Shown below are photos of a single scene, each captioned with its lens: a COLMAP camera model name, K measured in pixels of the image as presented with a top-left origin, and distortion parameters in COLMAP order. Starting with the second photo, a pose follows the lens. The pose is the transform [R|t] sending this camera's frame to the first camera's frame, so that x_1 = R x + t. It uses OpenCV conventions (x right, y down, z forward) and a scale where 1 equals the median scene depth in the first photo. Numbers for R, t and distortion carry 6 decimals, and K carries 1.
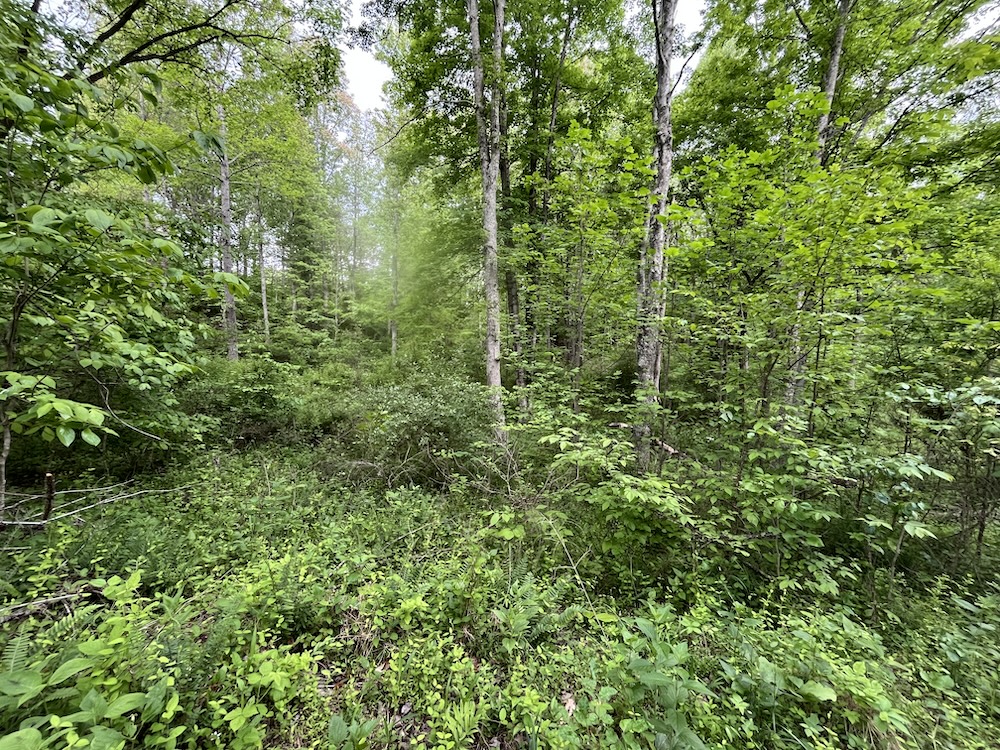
lens RADIAL K [[403.7, 0, 499.0], [0, 403.7, 374.4], [0, 0, 1]] dist [-0.007476, -0.000149]
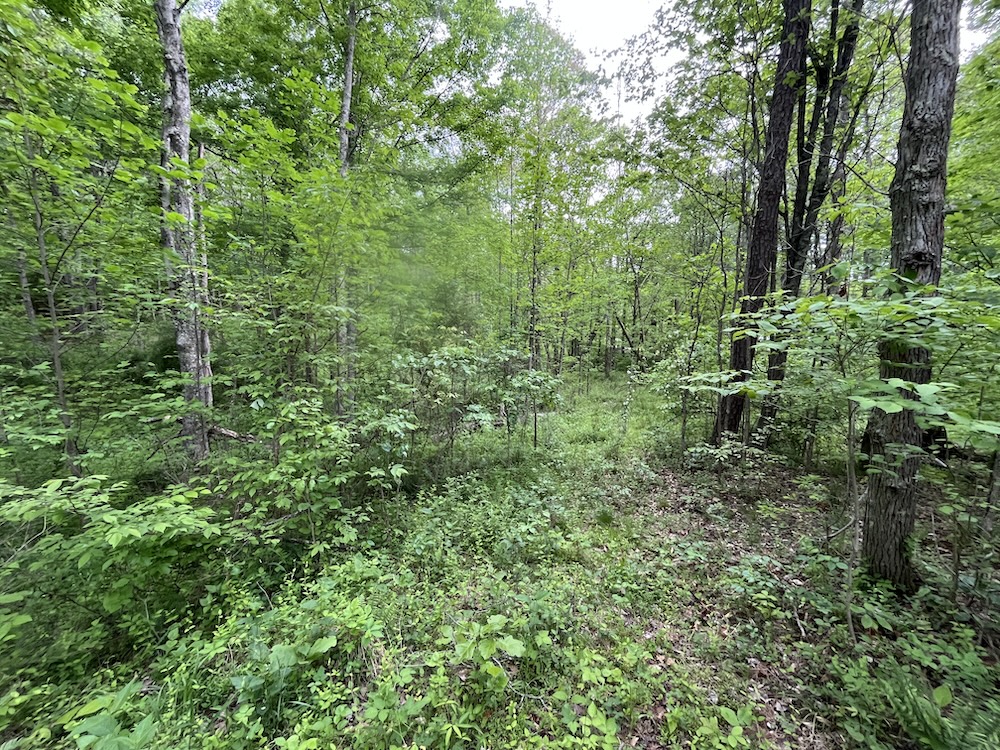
lens RADIAL K [[403.7, 0, 497.7], [0, 403.7, 373.4], [0, 0, 1]] dist [-0.007476, -0.000149]
pose [[0.573421, -0.120231, 0.810390, 0.142516], [0.053465, 0.992556, 0.109426, -0.055860], [-0.817514, -0.019420, 0.575581, -0.043235]]
